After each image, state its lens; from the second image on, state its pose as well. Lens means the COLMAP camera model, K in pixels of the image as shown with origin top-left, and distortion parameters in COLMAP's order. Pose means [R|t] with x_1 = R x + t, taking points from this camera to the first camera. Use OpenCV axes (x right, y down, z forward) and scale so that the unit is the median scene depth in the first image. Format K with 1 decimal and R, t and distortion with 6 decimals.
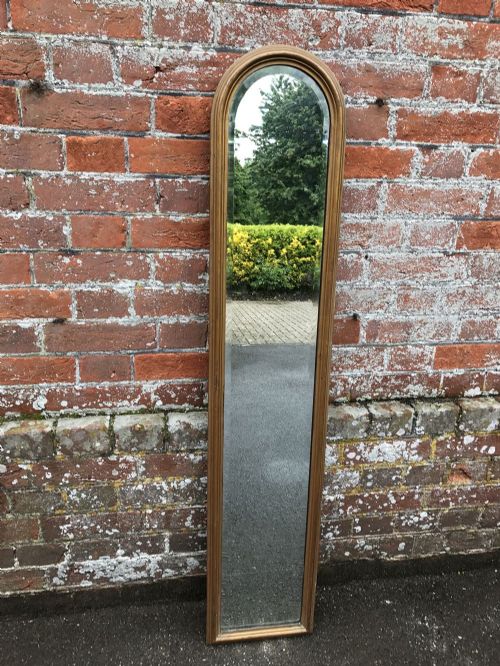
lens RADIAL K [[512.1, 0, 232.7], [0, 512.1, 328.4], [0, 0, 1]] dist [0.007766, 0.002286]
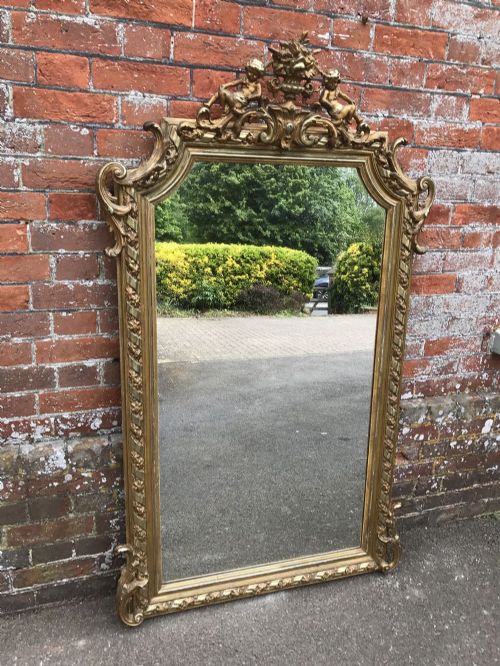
lens RADIAL K [[541.7, 0, 238.7], [0, 541.7, 331.1], [0, 0, 1]] dist [0.016323, -0.014611]
pose [[0.983721, -0.036213, 0.176014, -0.230591], [0.038040, 0.999252, -0.007014, -0.056741], [-0.175629, 0.013596, 0.984363, -0.361168]]
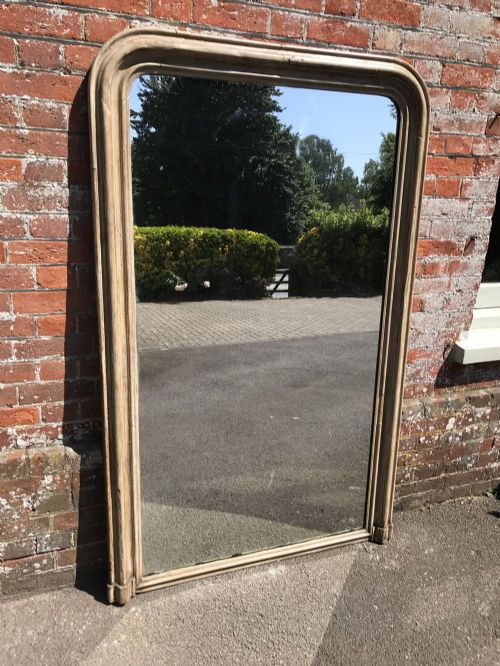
lens RADIAL K [[547.3, 0, 238.9], [0, 547.3, 330.4], [0, 0, 1]] dist [0.000940, 0.015798]
pose [[0.976852, -0.048801, 0.208275, -0.337730], [0.056003, 0.998015, -0.028820, -0.069318], [-0.206455, 0.039817, 0.977646, -0.631292]]
